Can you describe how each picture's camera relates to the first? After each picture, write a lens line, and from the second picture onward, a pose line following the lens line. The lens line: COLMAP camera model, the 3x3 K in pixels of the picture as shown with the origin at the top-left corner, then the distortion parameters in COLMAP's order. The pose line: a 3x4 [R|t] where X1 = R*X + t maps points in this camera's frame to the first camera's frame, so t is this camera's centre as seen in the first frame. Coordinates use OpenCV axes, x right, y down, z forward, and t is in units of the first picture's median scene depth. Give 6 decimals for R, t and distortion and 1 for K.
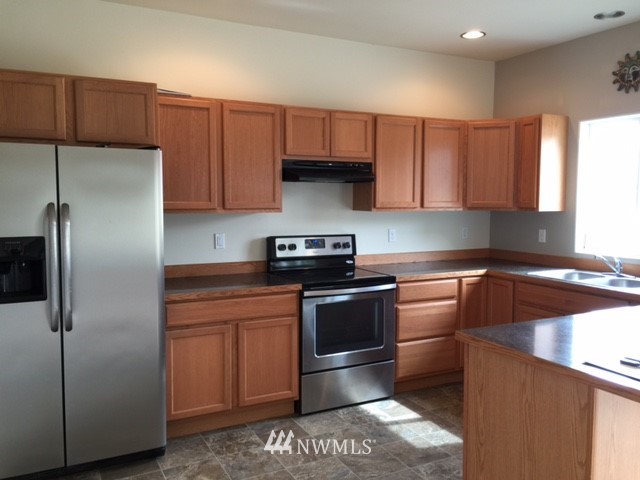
lens RADIAL K [[543.6, 0, 320.0], [0, 543.6, 240.0], [0, 0, 1]] dist [0.079598, -0.115074]
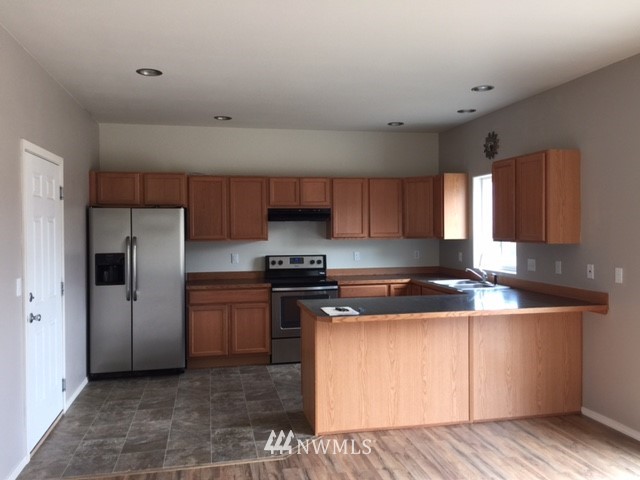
lens RADIAL K [[543.6, 0, 320.0], [0, 543.6, 240.0], [0, 0, 1]] dist [0.079598, -0.115074]
pose [[0.963513, -0.005282, -0.267608, 0.511471], [-0.009177, 0.998565, -0.052753, 0.031644], [0.267503, 0.053284, 0.962083, -0.523858]]
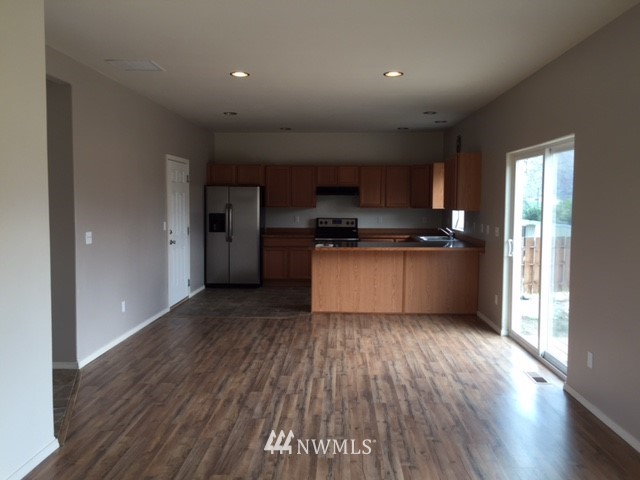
lens RADIAL K [[543.6, 0, 320.0], [0, 543.6, 240.0], [0, 0, 1]] dist [0.079598, -0.115074]
pose [[0.867293, 0.035864, -0.496505, 1.167953], [-0.038723, 0.999240, 0.004537, 0.082768], [0.496290, 0.015291, 0.868022, -1.127861]]
